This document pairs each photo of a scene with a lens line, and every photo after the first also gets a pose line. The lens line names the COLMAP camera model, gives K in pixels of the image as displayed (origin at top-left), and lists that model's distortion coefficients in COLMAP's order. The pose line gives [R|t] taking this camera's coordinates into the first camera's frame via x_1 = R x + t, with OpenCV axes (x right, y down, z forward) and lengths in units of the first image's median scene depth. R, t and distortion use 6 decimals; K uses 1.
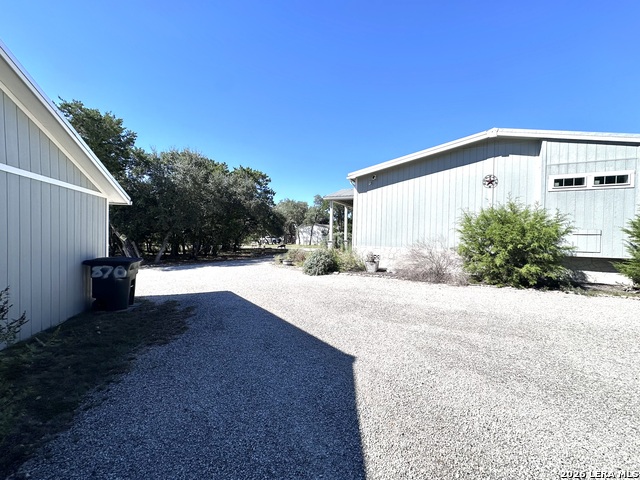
lens RADIAL K [[258.7, 0, 319.2], [0, 258.7, 240.6], [0, 0, 1]] dist [0.000154, 0.000121]
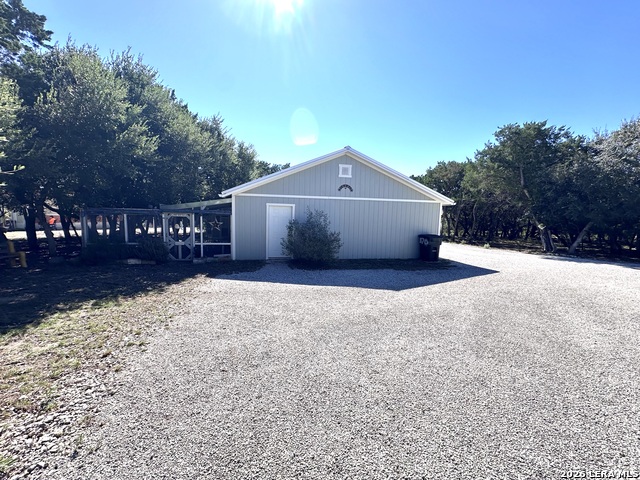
lens RADIAL K [[258.7, 0, 319.2], [0, 258.7, 240.6], [0, 0, 1]] dist [0.000154, 0.000121]
pose [[-0.099324, 0.087435, -0.991206, 1.063409], [-0.044567, 0.994742, 0.092212, -0.024998], [0.994057, 0.053334, -0.094905, 0.327547]]
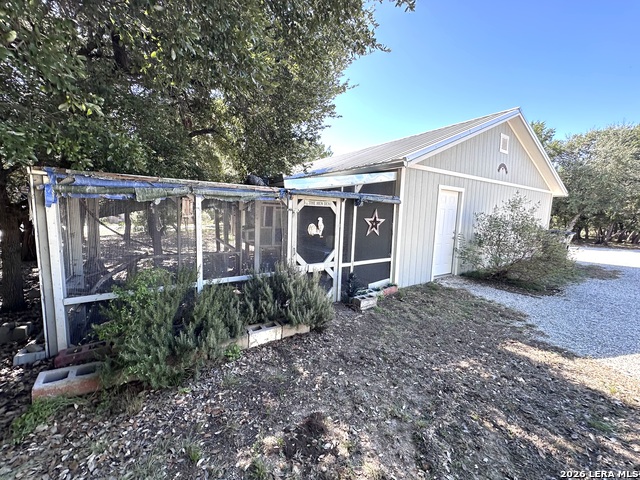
lens RADIAL K [[258.7, 0, 319.2], [0, 258.7, 240.6], [0, 0, 1]] dist [0.000154, 0.000121]
pose [[0.307074, 0.110728, -0.945222, 0.265486], [-0.046984, 0.993761, 0.101150, 0.031443], [0.950525, 0.013350, 0.310361, -0.826428]]
